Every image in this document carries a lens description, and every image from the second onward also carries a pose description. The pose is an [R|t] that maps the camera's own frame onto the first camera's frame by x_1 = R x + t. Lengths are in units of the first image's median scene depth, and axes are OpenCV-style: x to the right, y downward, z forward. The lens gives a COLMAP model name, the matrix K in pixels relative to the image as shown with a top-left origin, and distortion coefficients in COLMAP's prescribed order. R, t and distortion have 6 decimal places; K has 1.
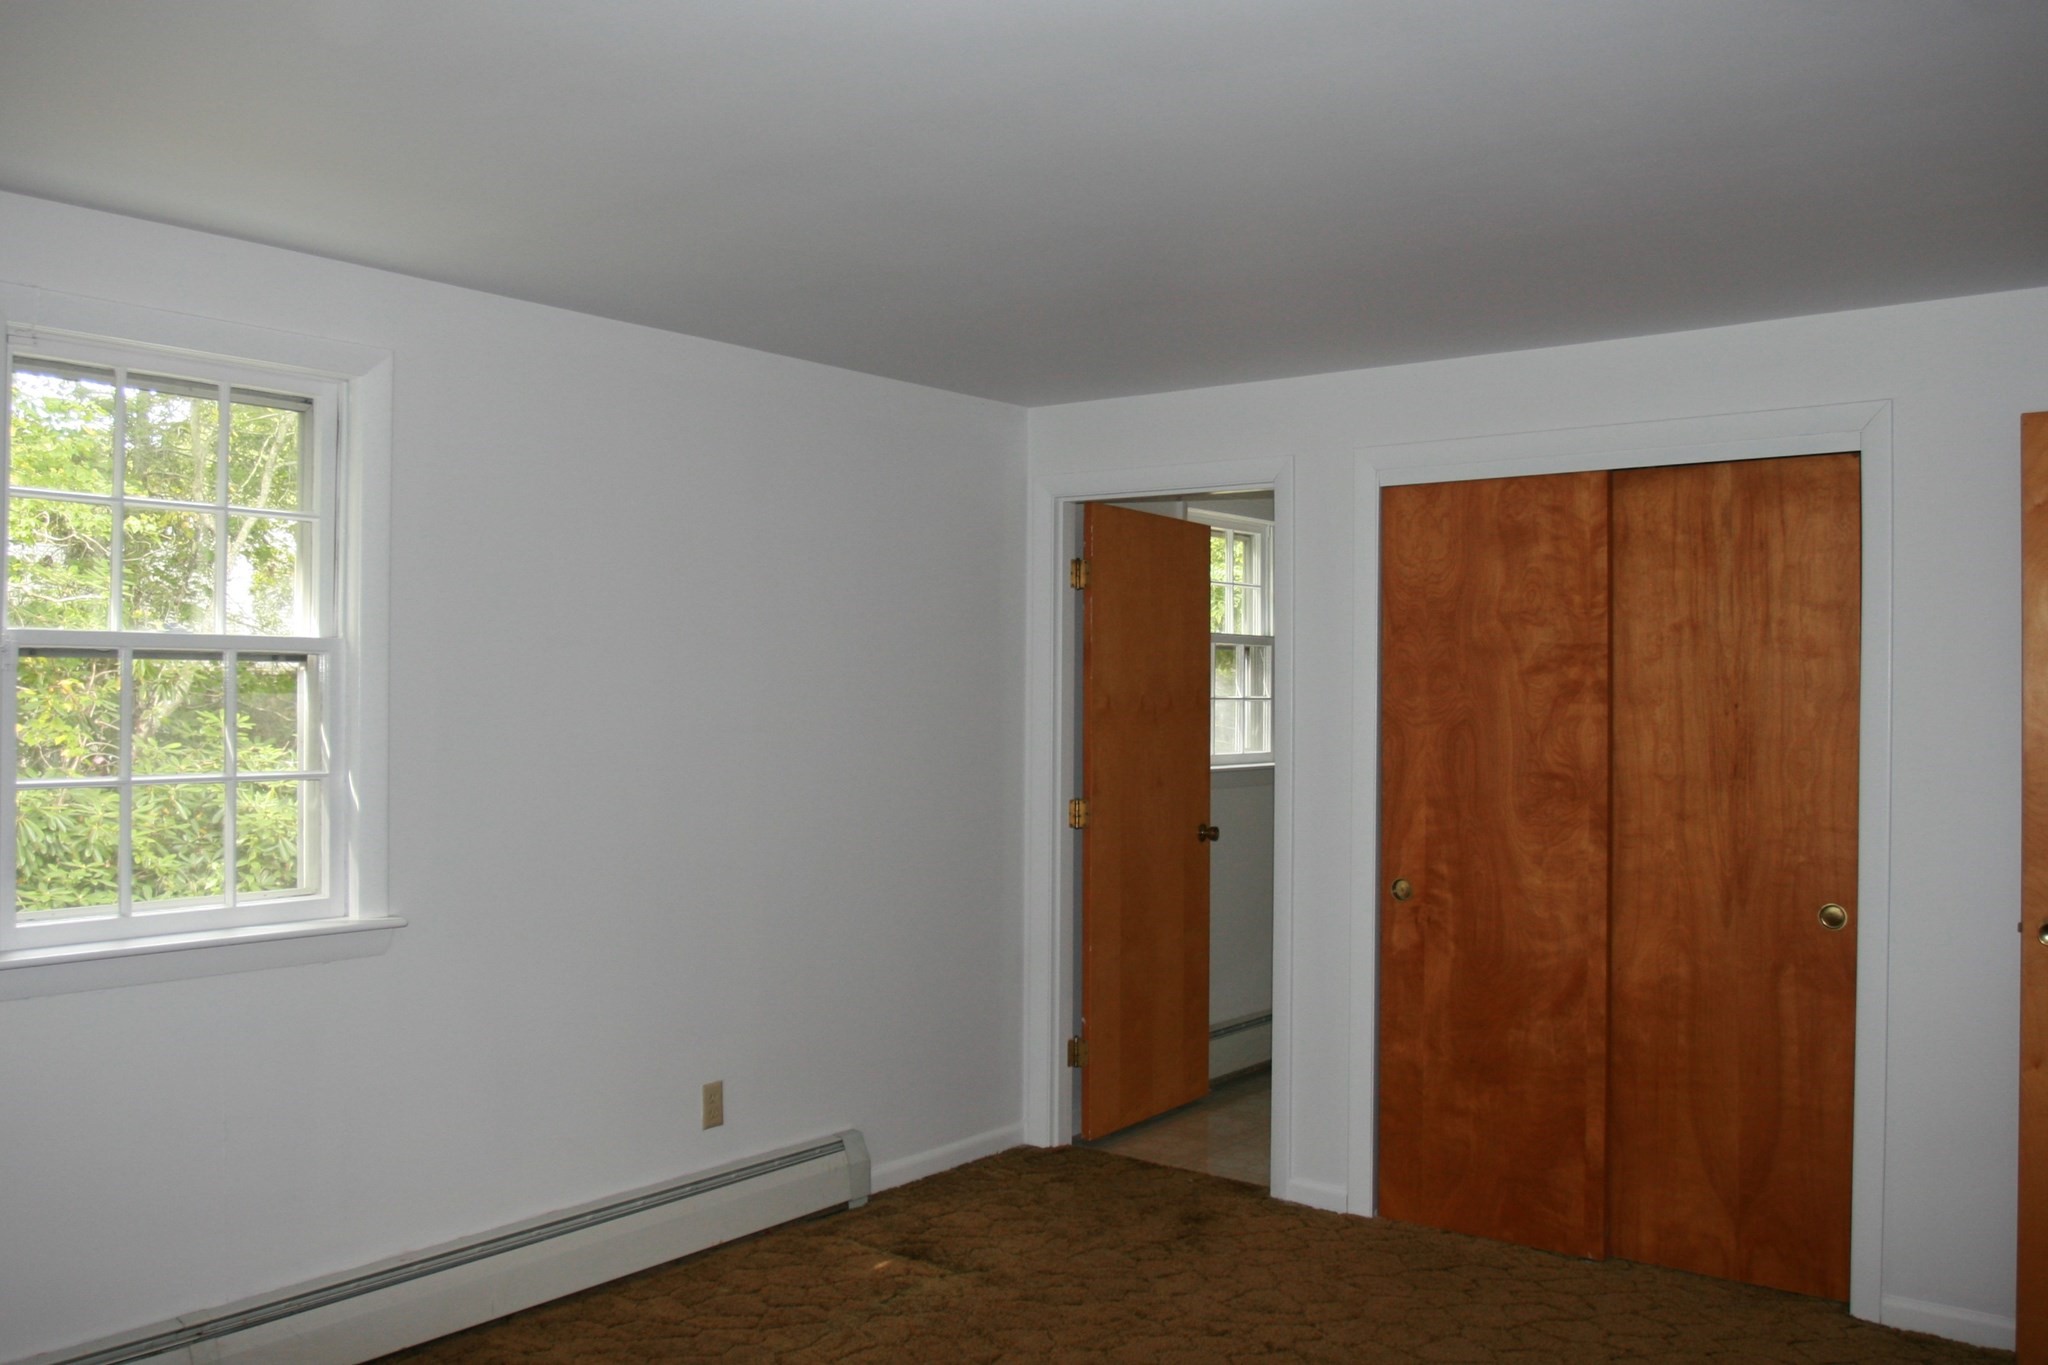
lens RADIAL K [[1594.9, 0, 1000.4], [0, 1594.9, 686.3], [0, 0, 1]] dist [-0.085555, 0.054772]
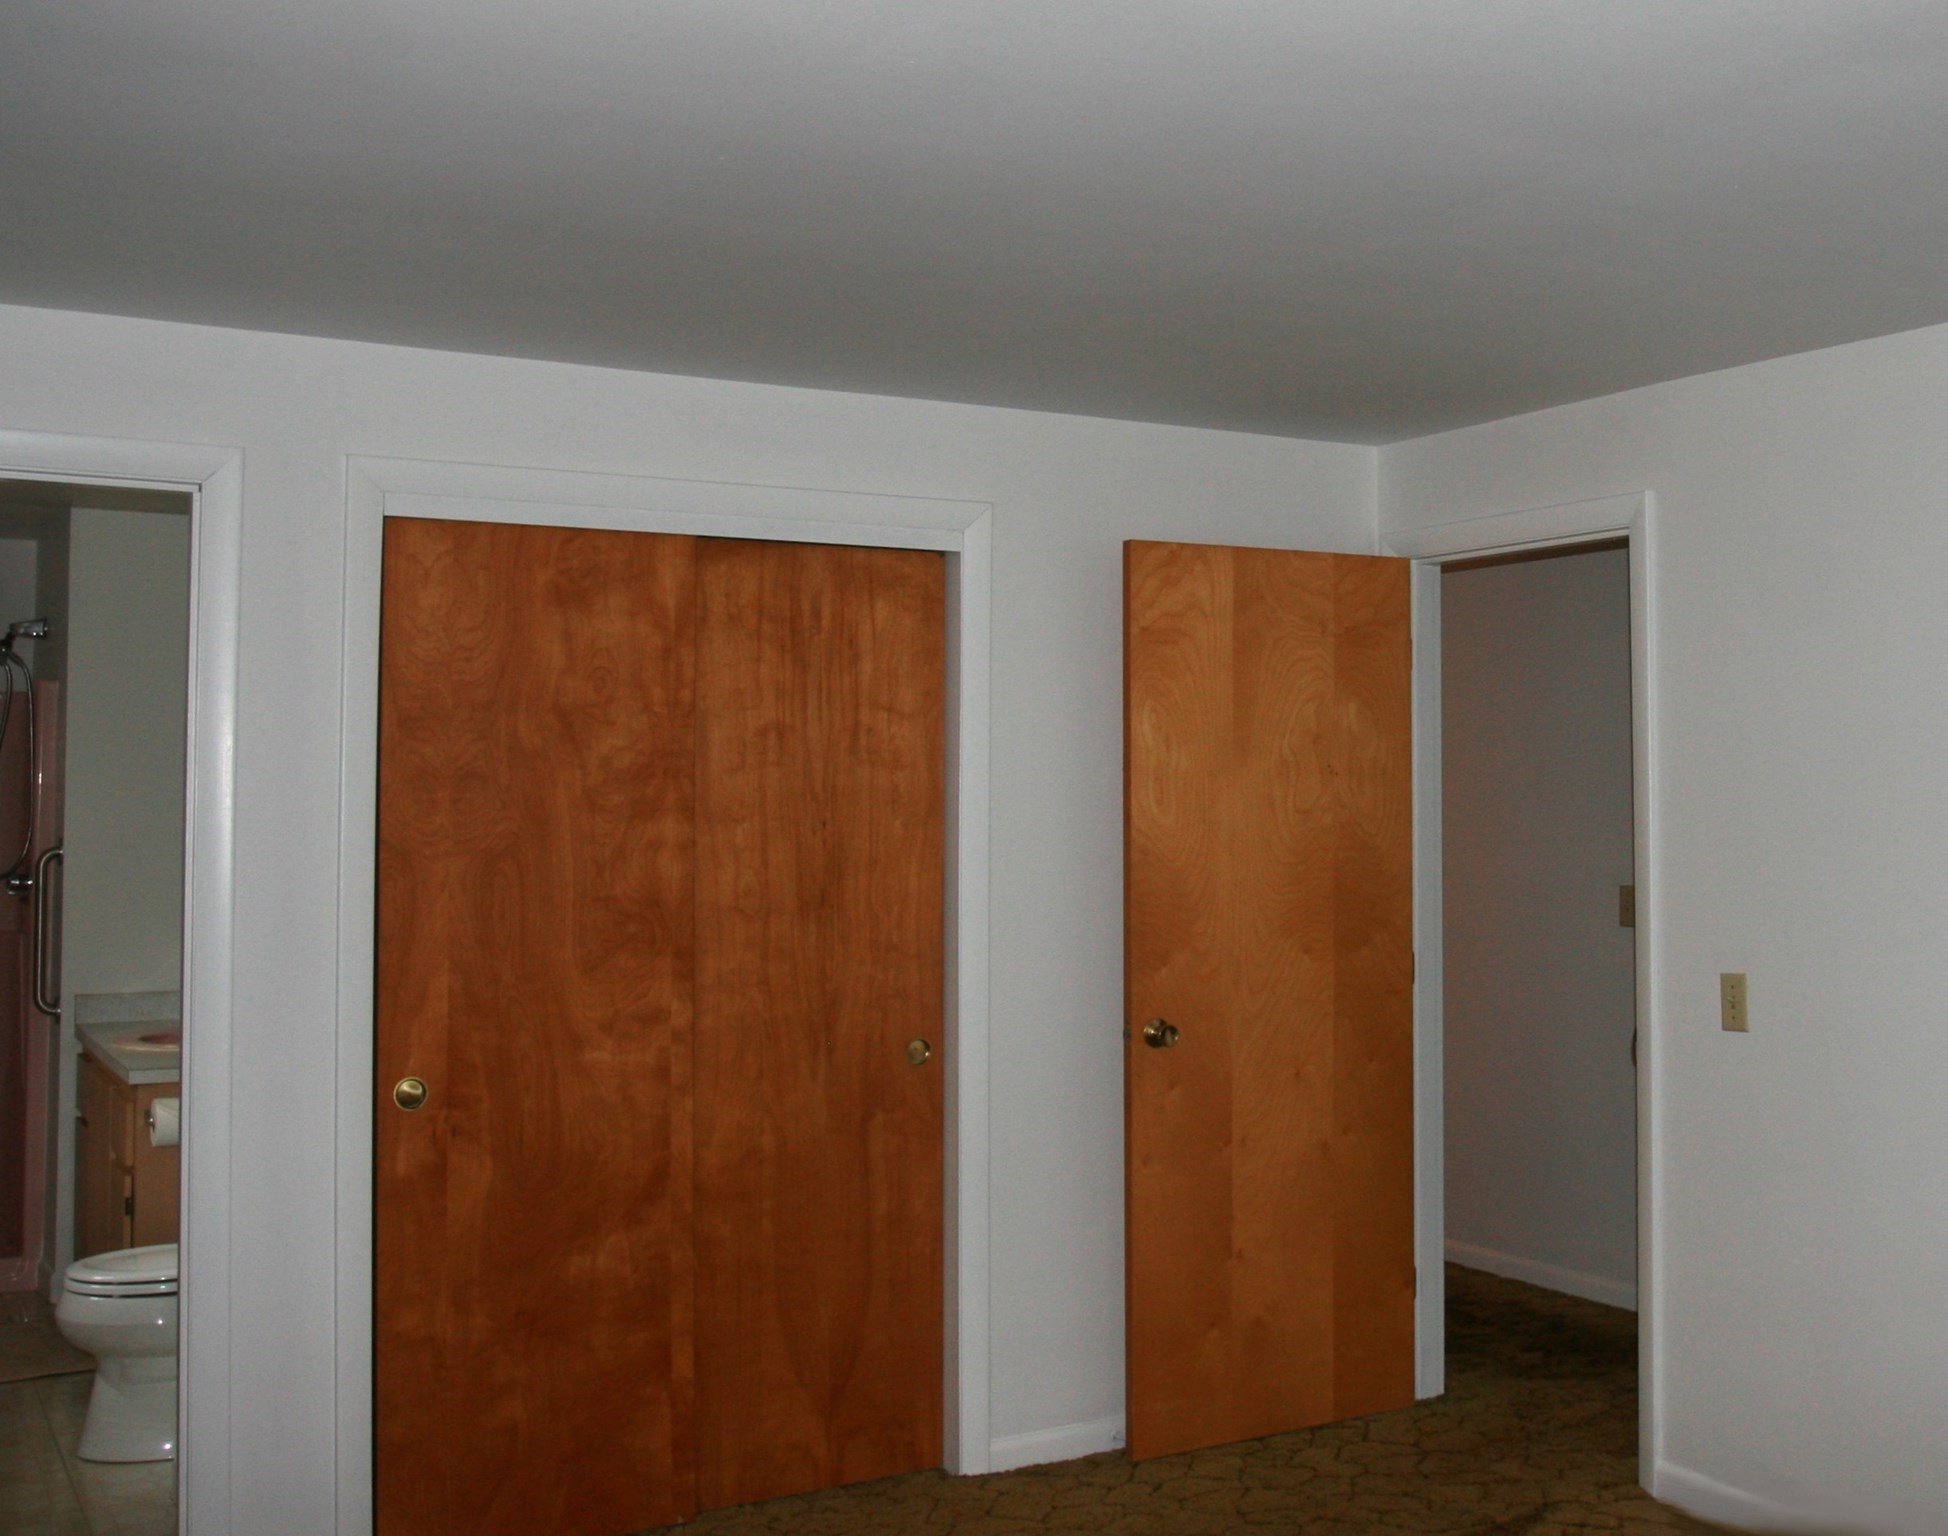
lens RADIAL K [[2122.6, 0, 974.0], [0, 2122.6, 768.0], [0, 0, 1]] dist [-0.001805, 0.001100]
pose [[0.378357, 0.013249, 0.925565, -0.575881], [0.004547, 0.999859, -0.016172, 0.000711], [-0.925648, 0.010327, 0.378244, 0.457640]]
